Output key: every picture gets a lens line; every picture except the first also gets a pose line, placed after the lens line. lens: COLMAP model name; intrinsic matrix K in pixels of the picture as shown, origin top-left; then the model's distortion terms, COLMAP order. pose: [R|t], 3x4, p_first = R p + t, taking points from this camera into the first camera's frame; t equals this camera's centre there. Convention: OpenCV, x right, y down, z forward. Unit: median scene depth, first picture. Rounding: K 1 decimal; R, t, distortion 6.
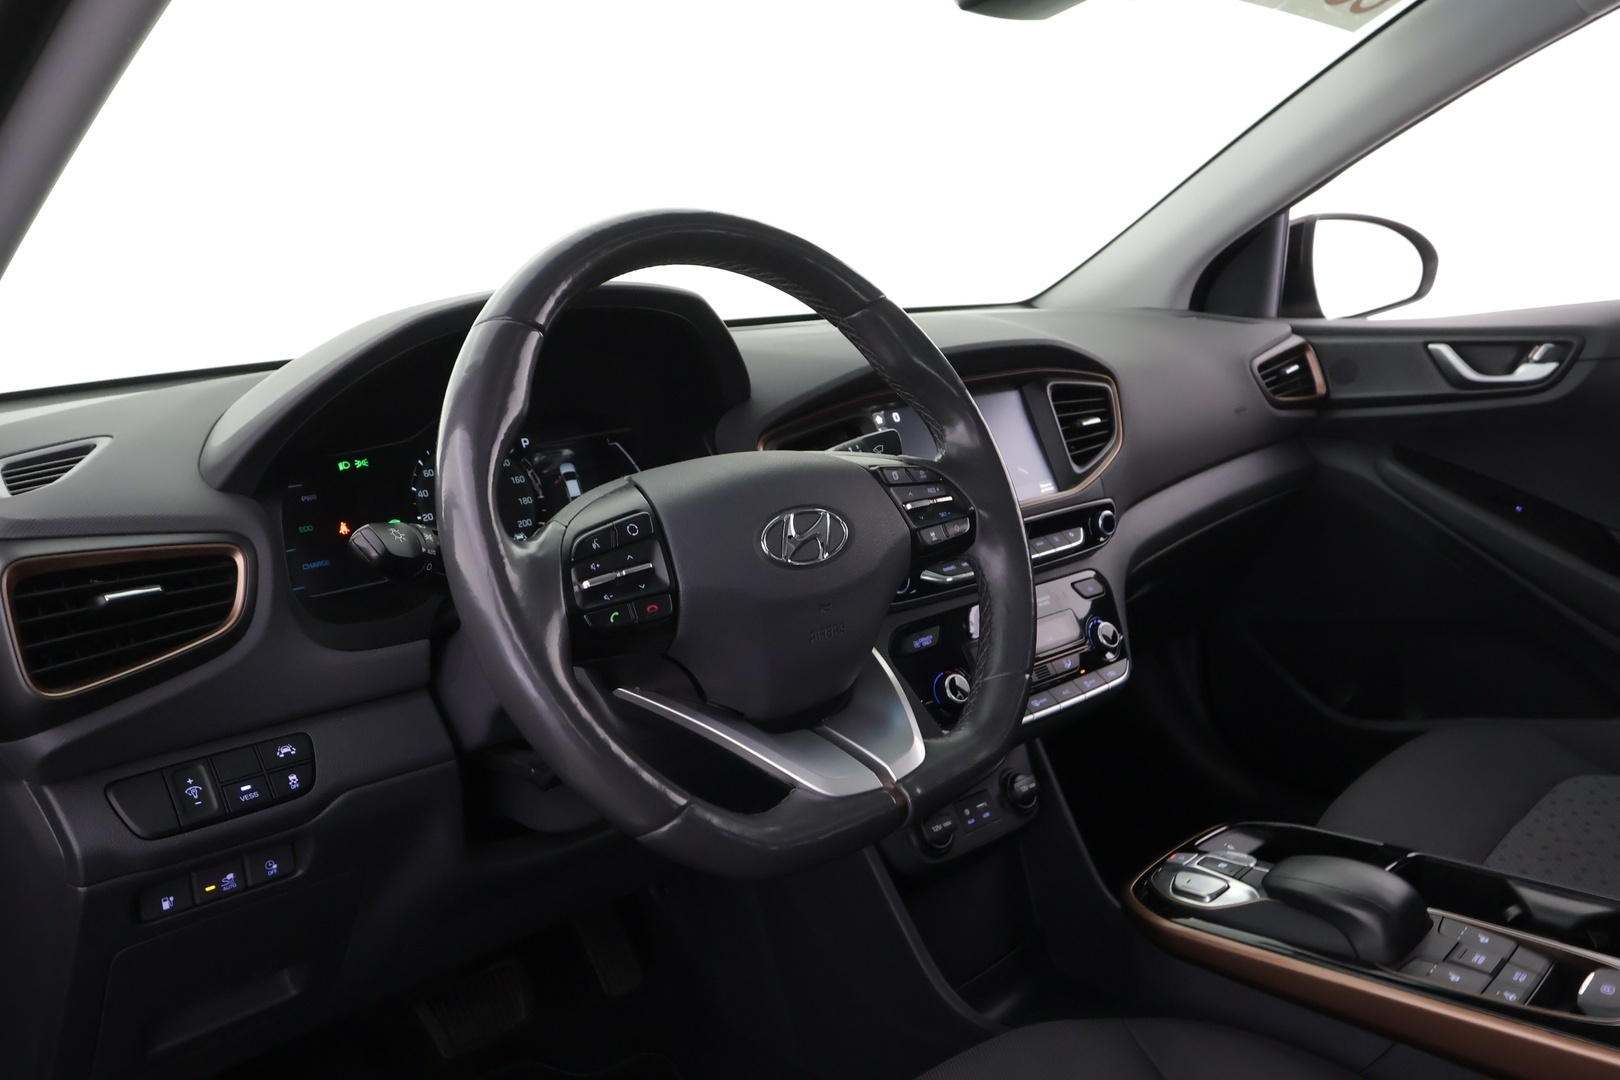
lens RADIAL K [[1242.9, 0, 815.0], [0, 1242.9, 545.5], [0, 0, 1]] dist [-0.002610, -0.000101]
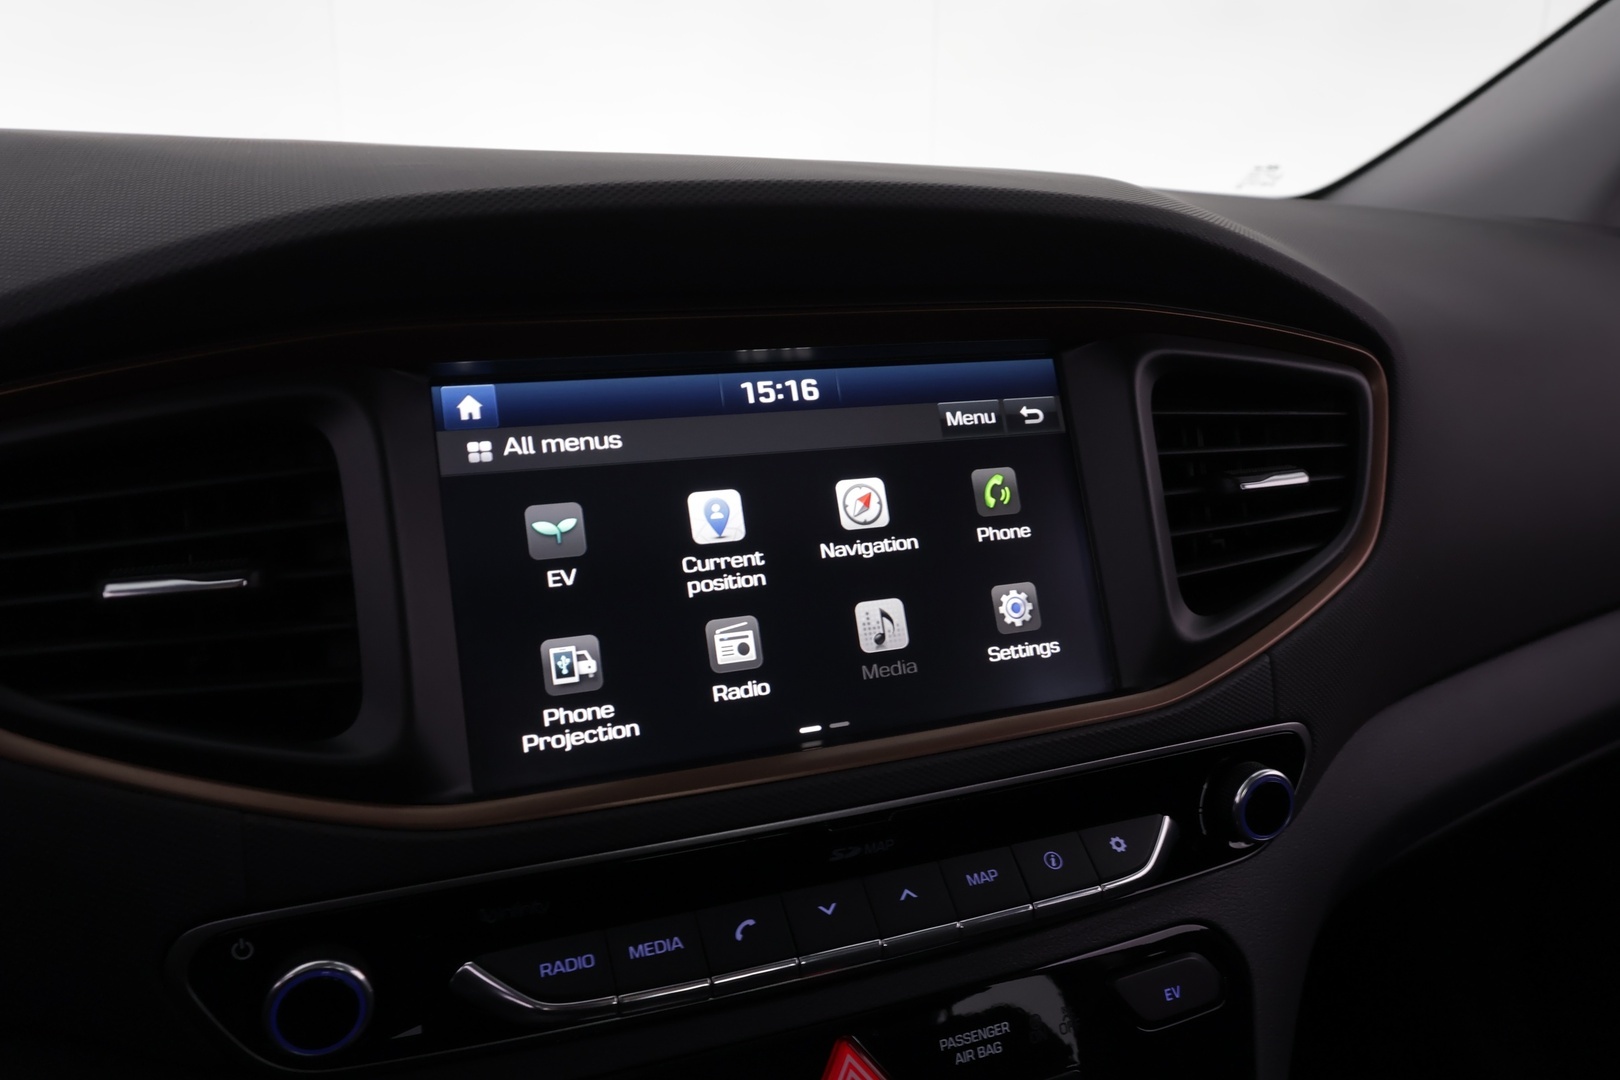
lens RADIAL K [[1204.0, 0, 802.3], [0, 1204.0, 533.3], [0, 0, 1]] dist [-0.009810, -0.008334]
pose [[0.950483, 0.152748, -0.270647, 0.194924], [-0.135551, 0.987433, 0.081248, -0.096775], [0.279657, -0.040538, 0.959244, 0.670419]]
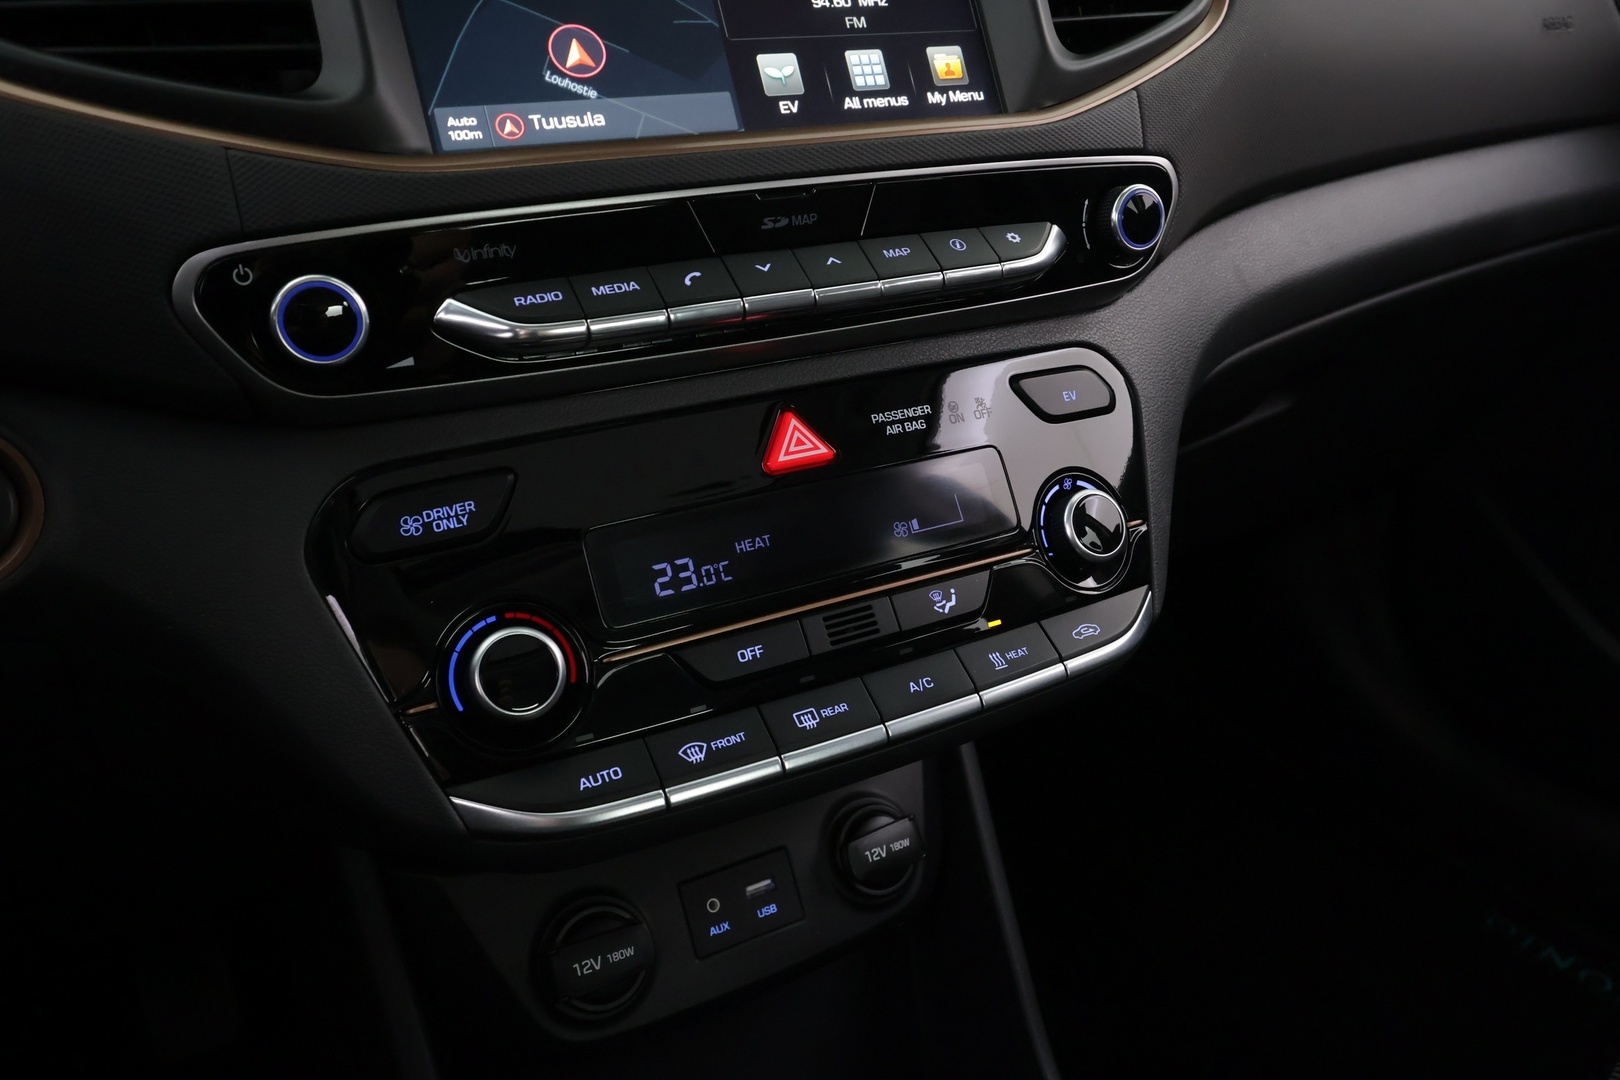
lens RADIAL K [[1204.0, 0, 813.6], [0, 1204.0, 552.9], [0, 0, 1]] dist [-0.009810, -0.008334]
pose [[0.980796, 0.095133, -0.170261, 0.210974], [-0.062248, 0.980003, 0.188996, 0.017300], [0.184836, -0.174768, 0.967105, 0.623138]]
